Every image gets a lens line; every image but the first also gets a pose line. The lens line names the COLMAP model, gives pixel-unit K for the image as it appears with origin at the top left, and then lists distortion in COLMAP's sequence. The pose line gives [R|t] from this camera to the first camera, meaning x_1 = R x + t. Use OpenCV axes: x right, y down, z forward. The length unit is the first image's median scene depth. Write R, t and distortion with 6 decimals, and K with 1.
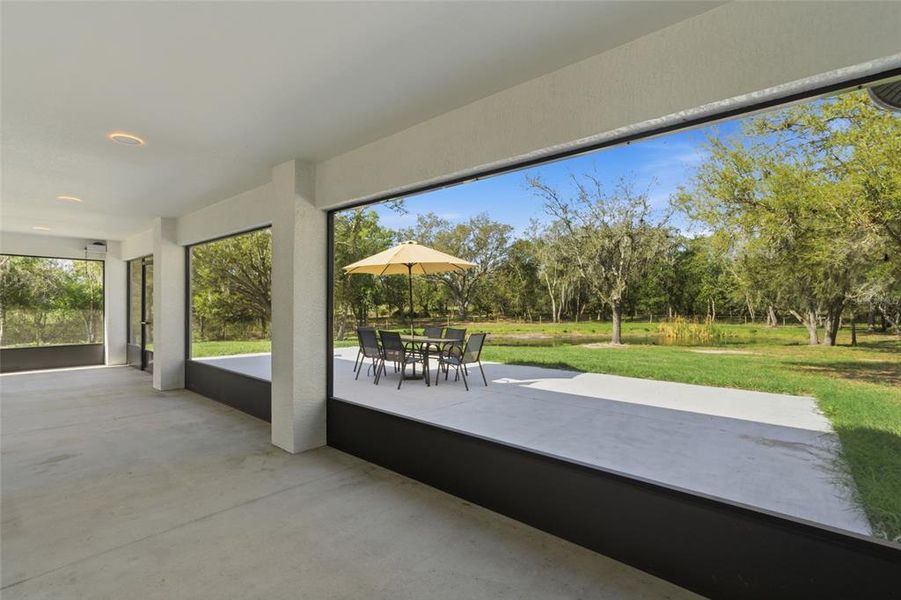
lens RADIAL K [[413.4, 0, 456.9], [0, 413.4, 304.9], [0, 0, 1]] dist [0.003255, 0.000346]
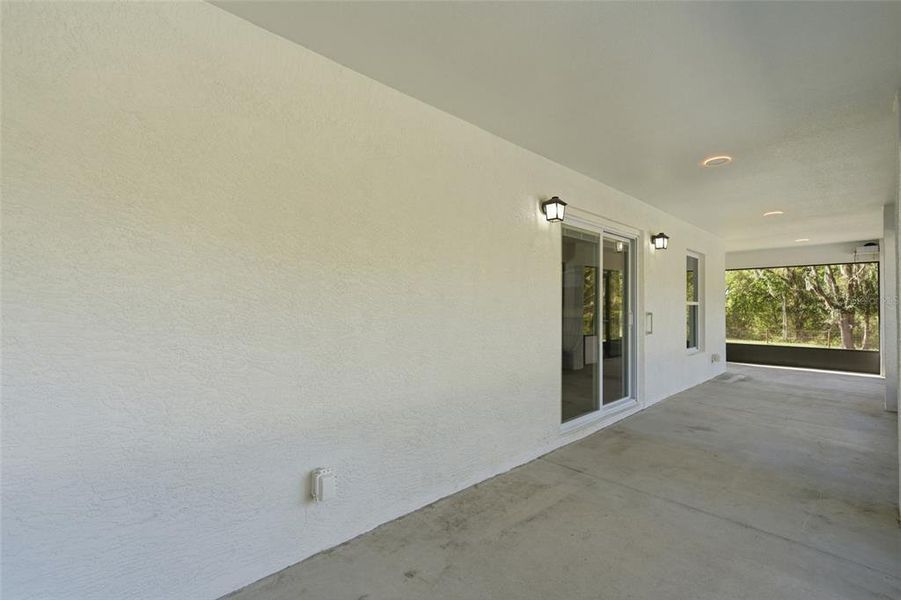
lens RADIAL K [[413.4, 0, 457.0], [0, 413.4, 299.8], [0, 0, 1]] dist [0.003255, 0.000346]
pose [[-0.108143, -0.025933, -0.993797, 0.369246], [-0.006090, 0.999658, -0.025423, 0.016214], [0.994117, 0.003302, -0.108264, 0.389161]]
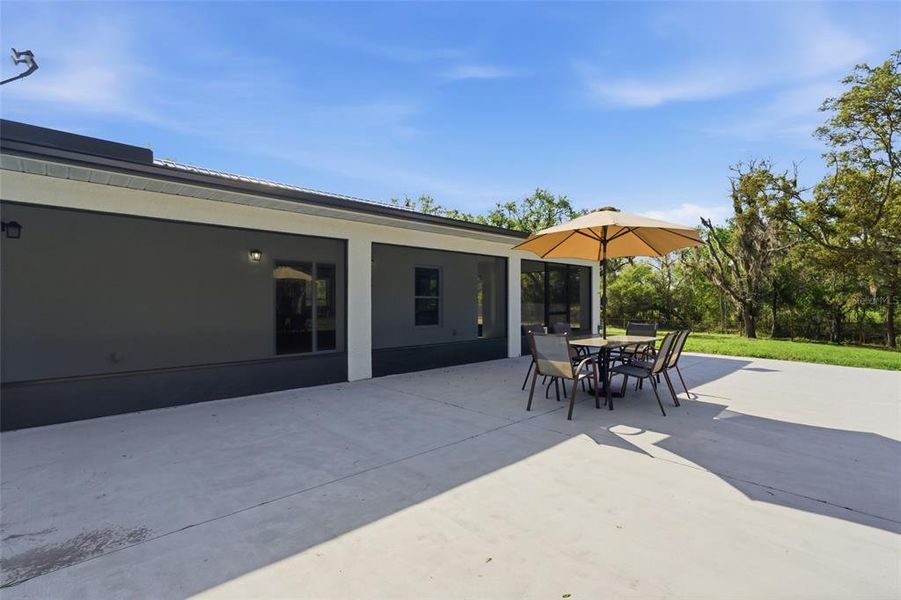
lens RADIAL K [[413.4, 0, 450.5], [0, 413.4, 301.4], [0, 0, 1]] dist [0.003255, 0.000346]
pose [[-0.106692, -0.009838, -0.994243, 1.064966], [-0.001858, 0.999951, -0.009695, 0.031958], [0.994290, 0.000812, -0.106705, 1.314646]]
